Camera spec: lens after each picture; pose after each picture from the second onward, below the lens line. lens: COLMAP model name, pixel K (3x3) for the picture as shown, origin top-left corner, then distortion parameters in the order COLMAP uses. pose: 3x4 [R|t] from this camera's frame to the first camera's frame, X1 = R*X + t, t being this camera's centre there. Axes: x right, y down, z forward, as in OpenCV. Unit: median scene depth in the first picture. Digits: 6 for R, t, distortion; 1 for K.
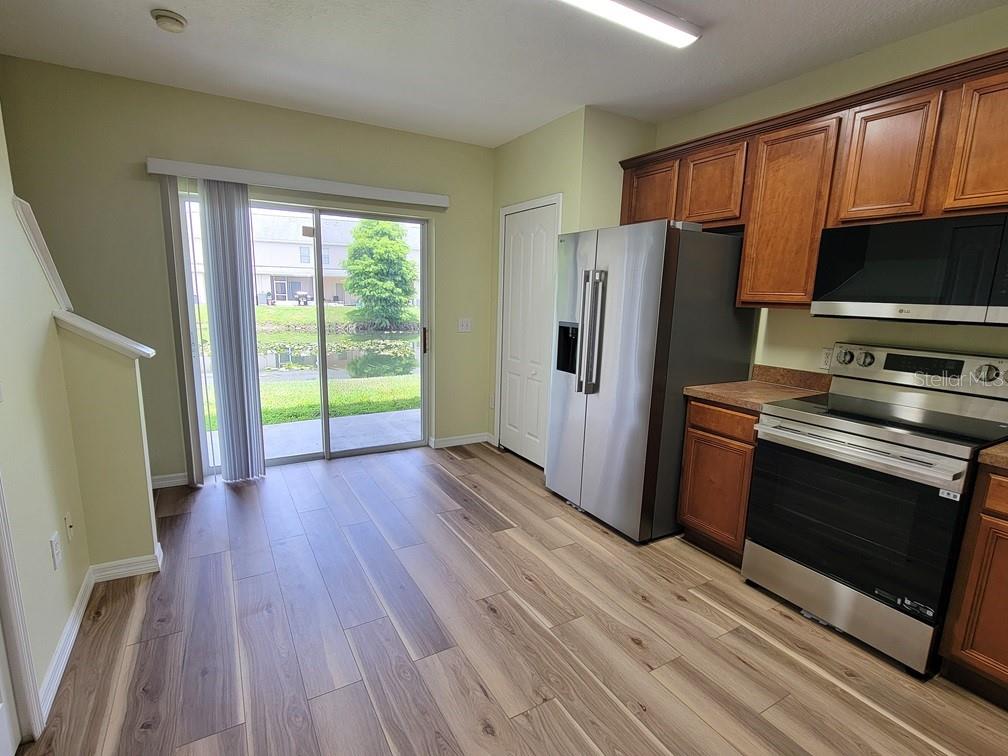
lens RADIAL K [[491.8, 0, 499.9], [0, 491.8, 386.8], [0, 0, 1]] dist [-0.000321, -0.000072]
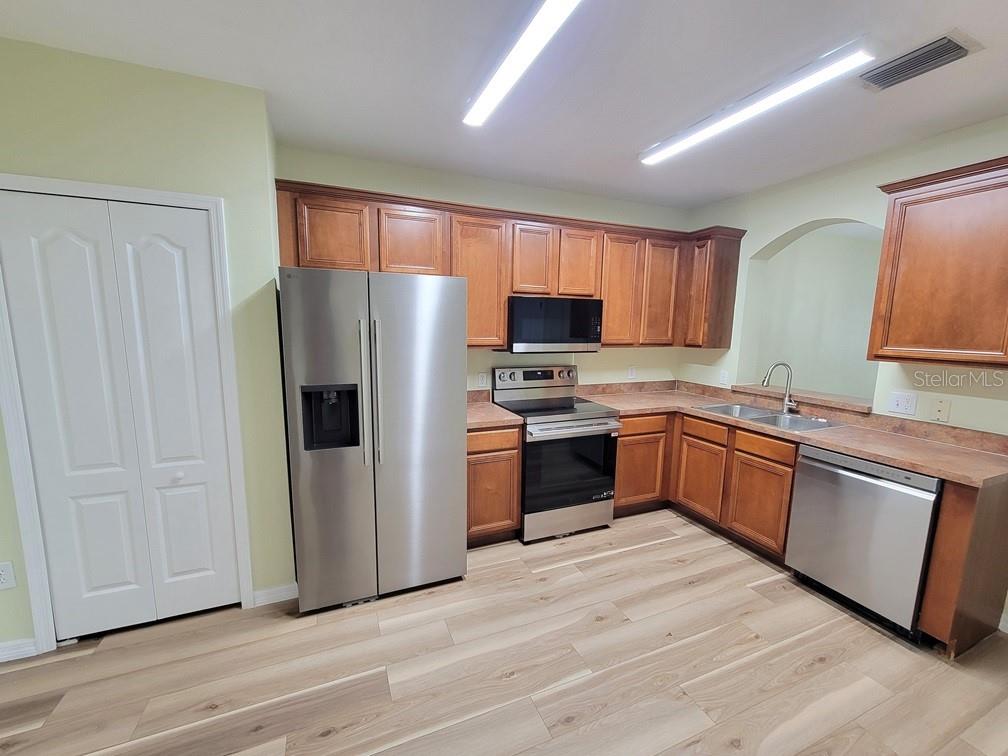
lens RADIAL K [[411.6, 0, 501.5], [0, 411.6, 383.6], [0, 0, 1]] dist [0.001404, -0.000624]
pose [[0.126387, -0.166298, 0.977942, -0.617835], [0.173163, 0.974410, 0.143318, -0.244102], [-0.976750, 0.151230, 0.151950, 0.875022]]
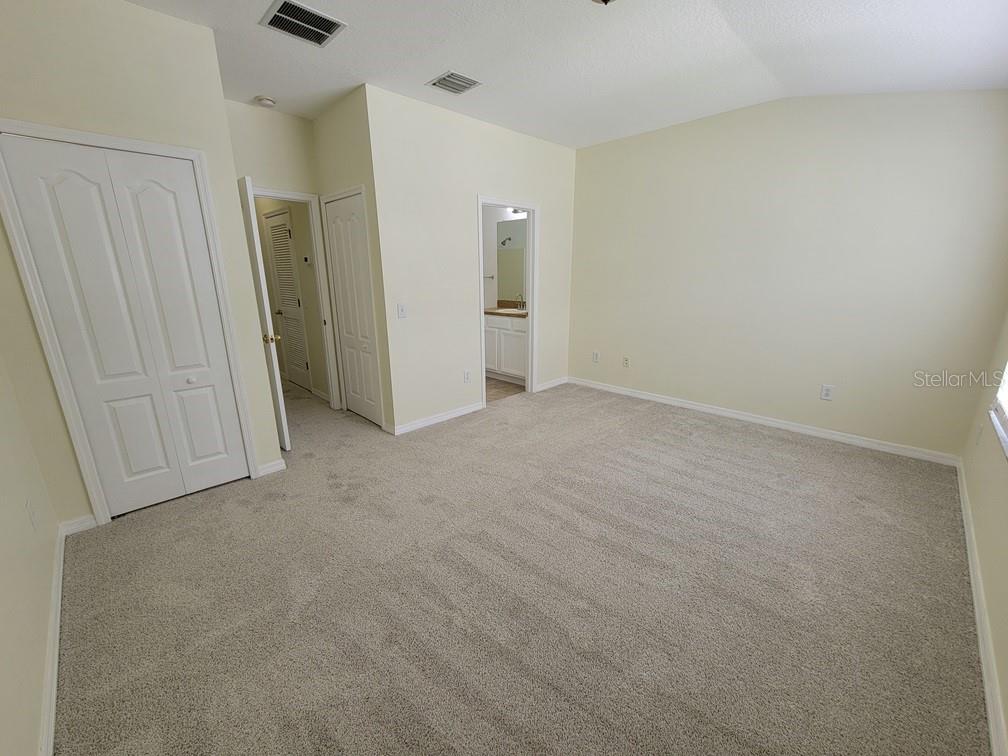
lens RADIAL K [[409.3, 0, 502.6], [0, 409.3, 393.2], [0, 0, 1]] dist [-0.000196, -0.000171]
pose [[-0.253685, -0.285655, 0.924145, -1.129536], [0.178365, 0.925202, 0.334944, -0.235483], [-0.950700, 0.249806, -0.183759, 1.117752]]
